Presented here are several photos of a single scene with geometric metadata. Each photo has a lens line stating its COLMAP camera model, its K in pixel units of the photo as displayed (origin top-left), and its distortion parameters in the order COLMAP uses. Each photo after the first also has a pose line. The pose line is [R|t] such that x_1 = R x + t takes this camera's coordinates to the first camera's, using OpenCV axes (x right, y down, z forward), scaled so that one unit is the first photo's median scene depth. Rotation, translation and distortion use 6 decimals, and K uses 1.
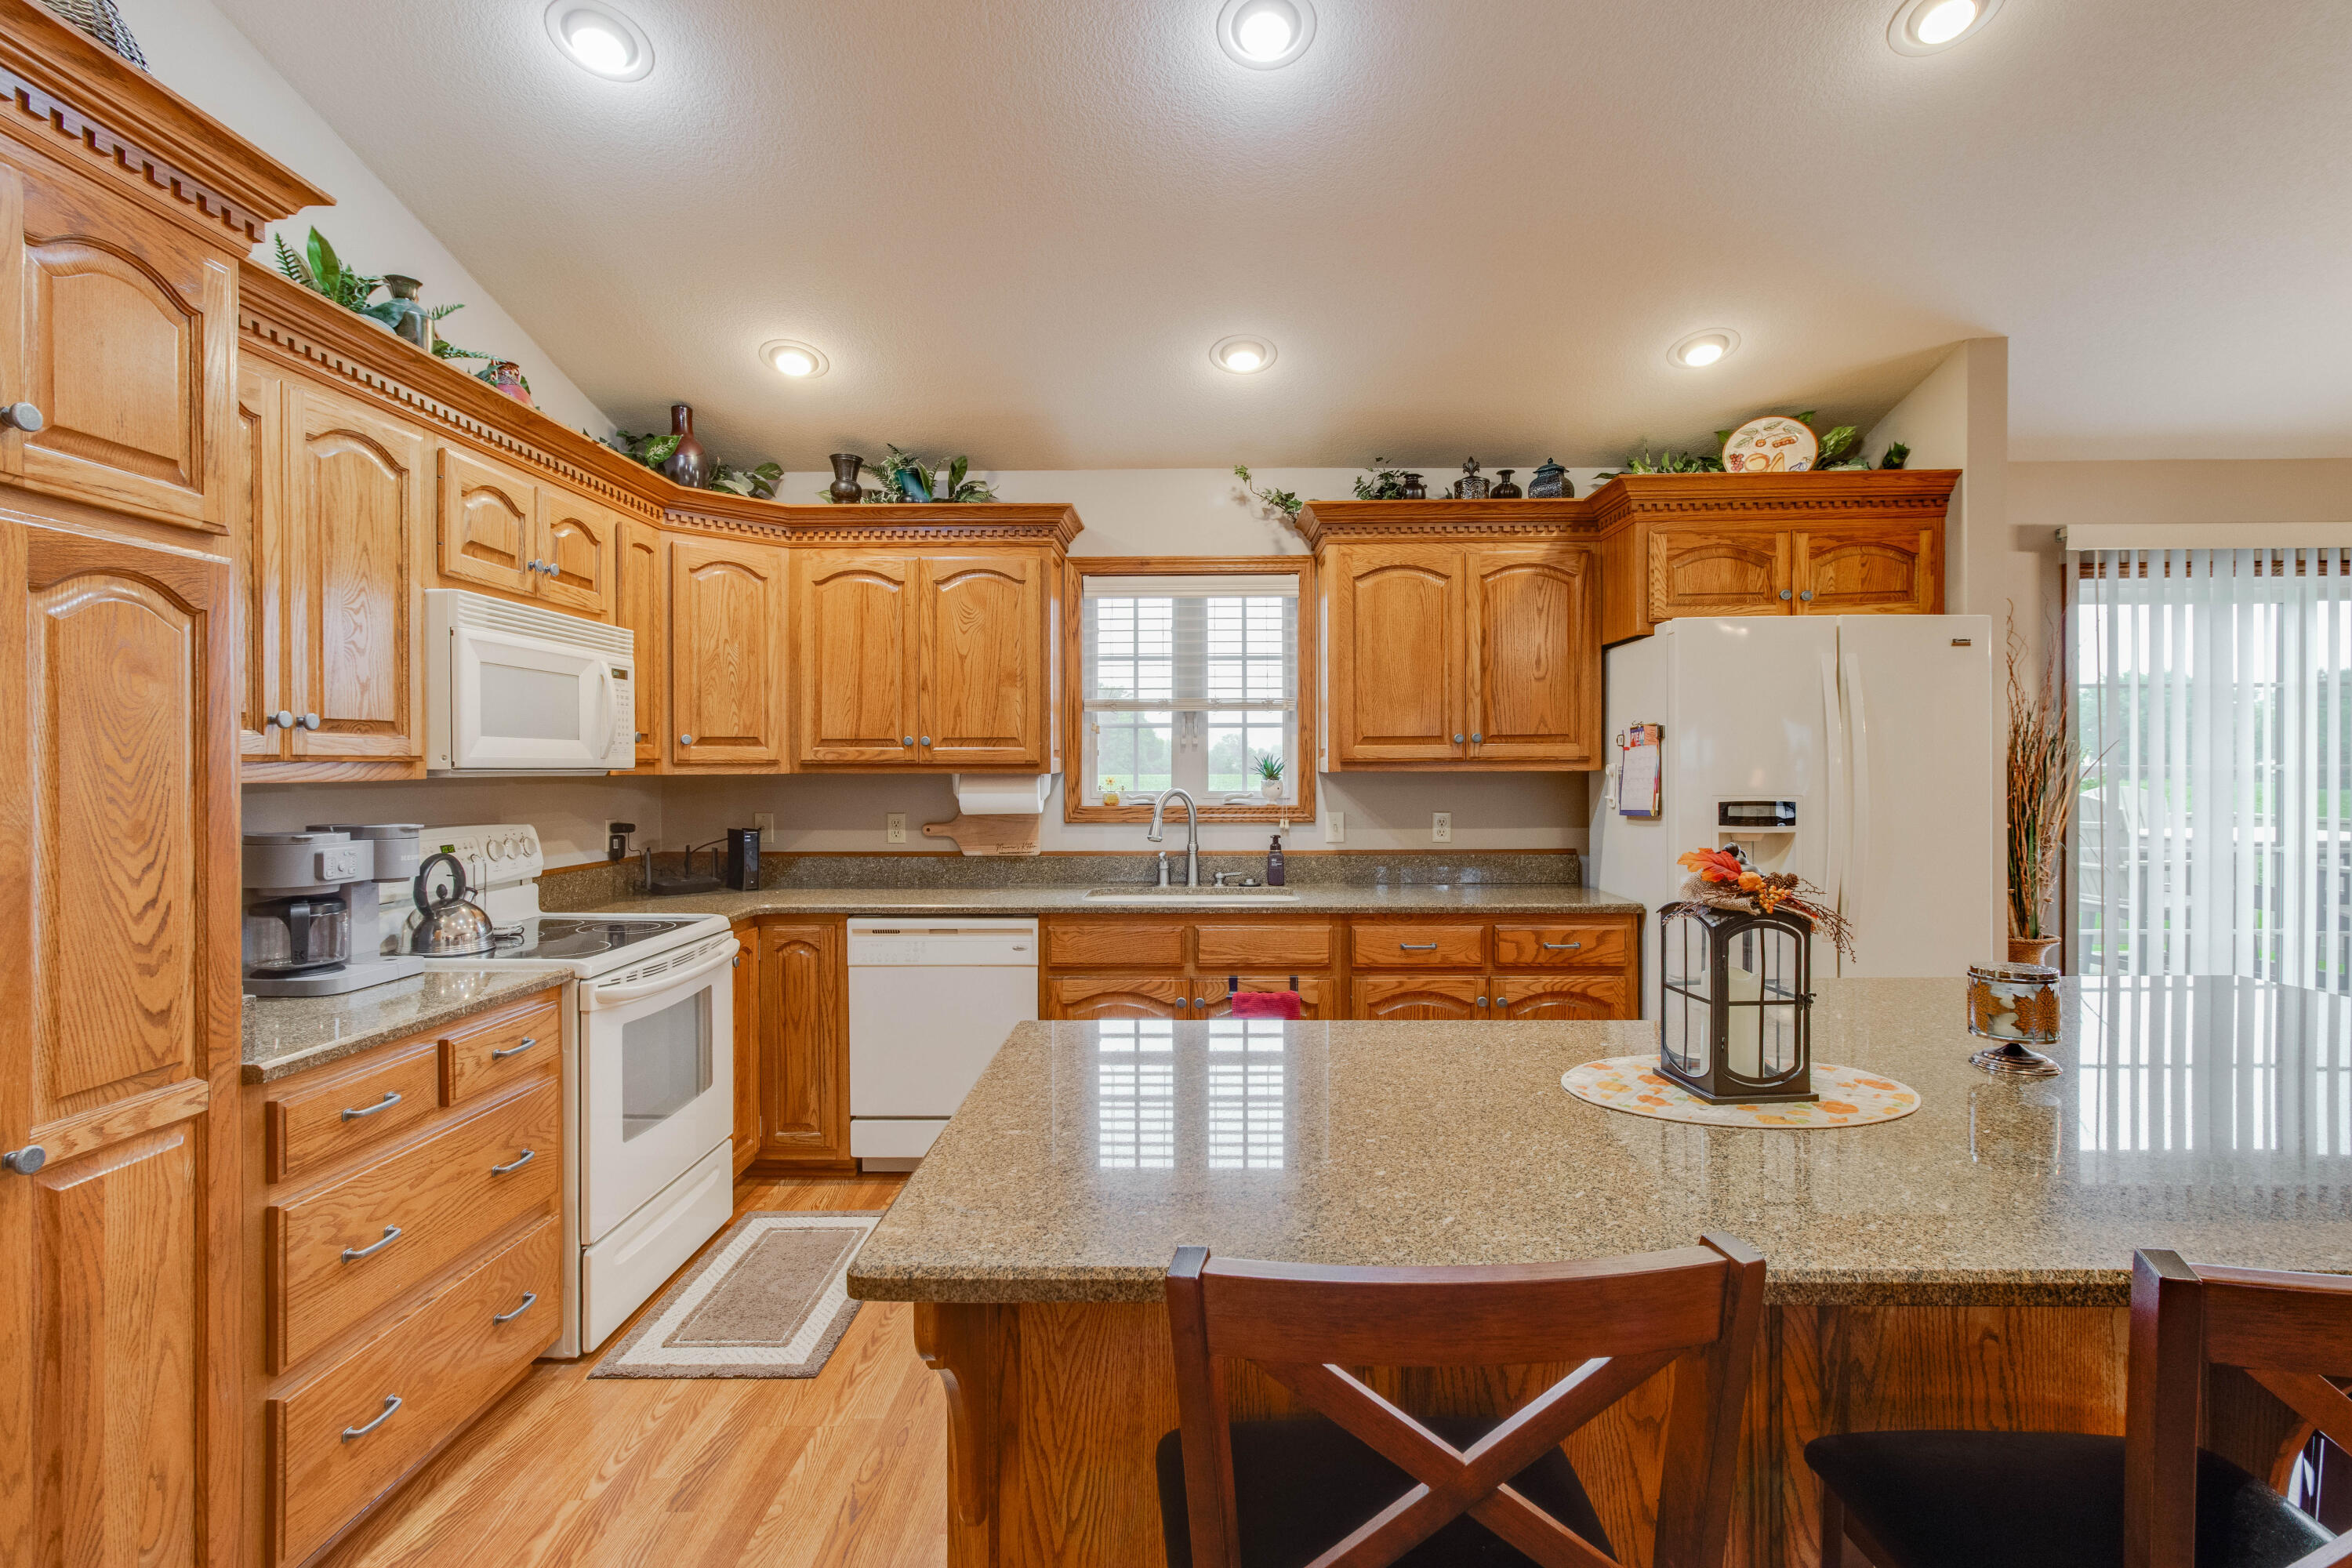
lens RADIAL K [[1098.4, 0, 1172.3], [0, 1098.4, 776.9], [0, 0, 1]] dist [0.000767, -0.000444]
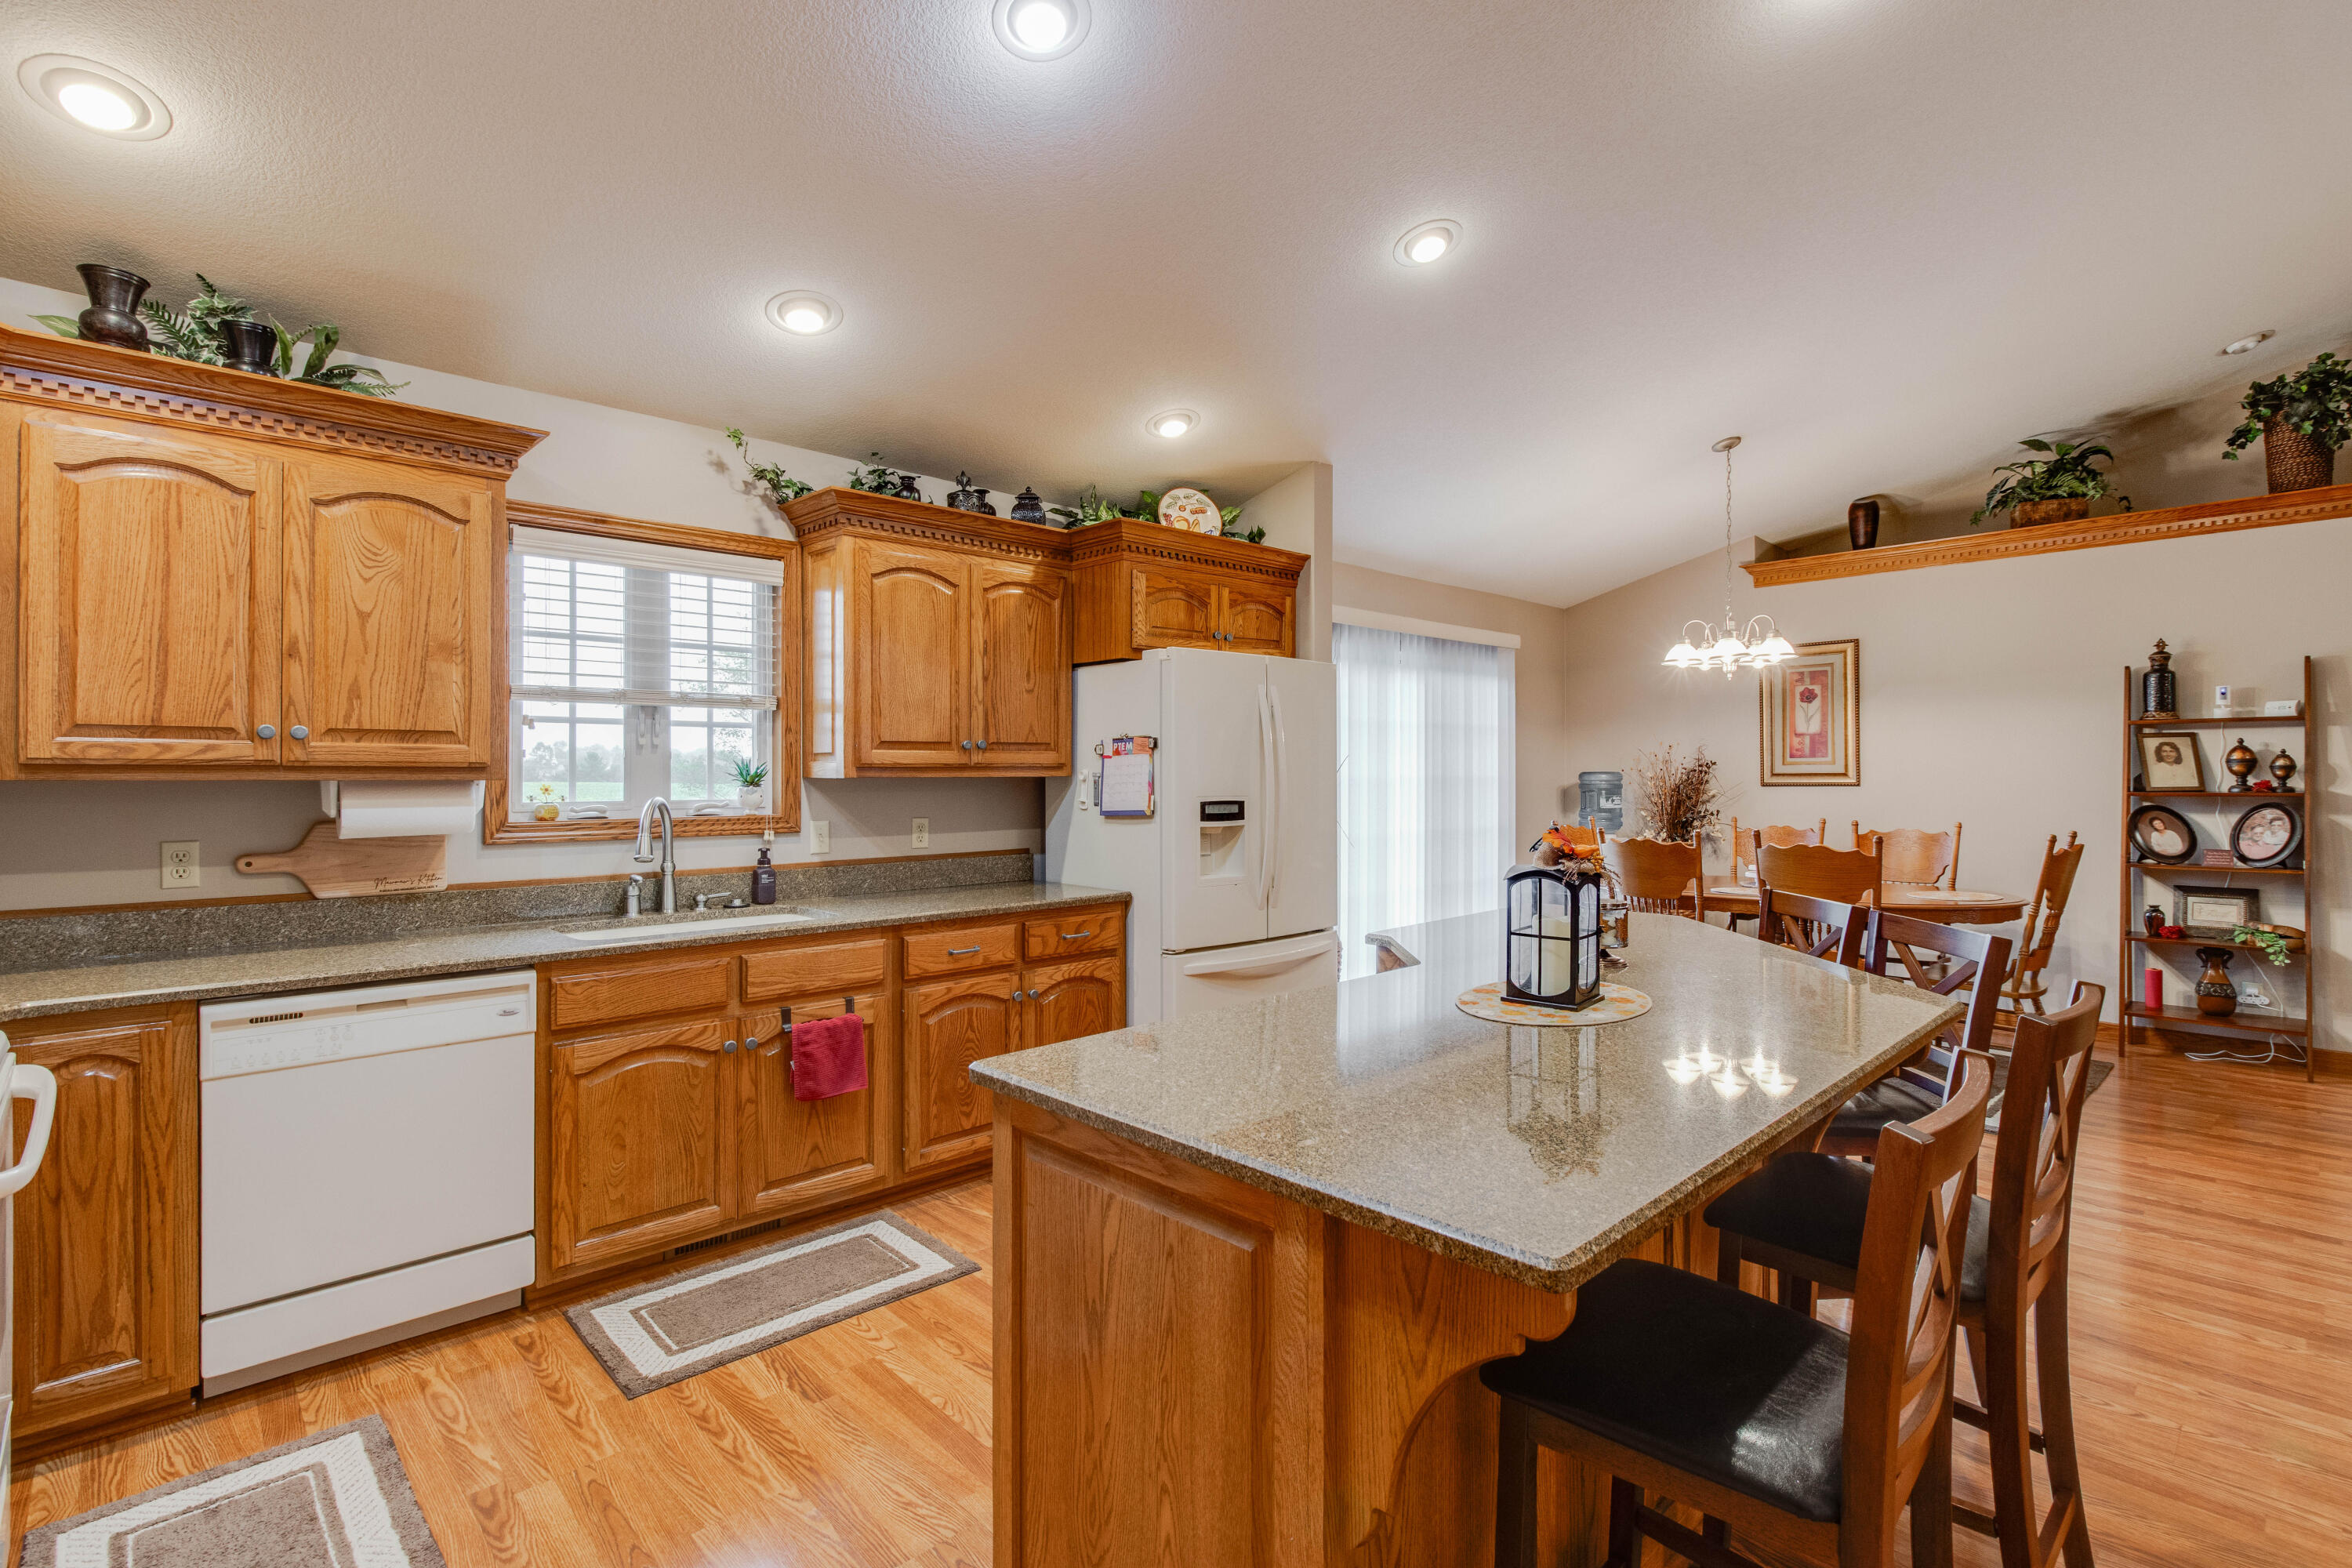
lens RADIAL K [[1098.4, 0, 1172.9], [0, 1098.4, 776.6], [0, 0, 1]] dist [0.000767, -0.000444]
pose [[0.710391, 0.000443, 0.703807, -0.320820], [0.005245, 0.999969, -0.005923, 0.001727], [-0.703788, 0.007899, 0.710366, 0.137369]]
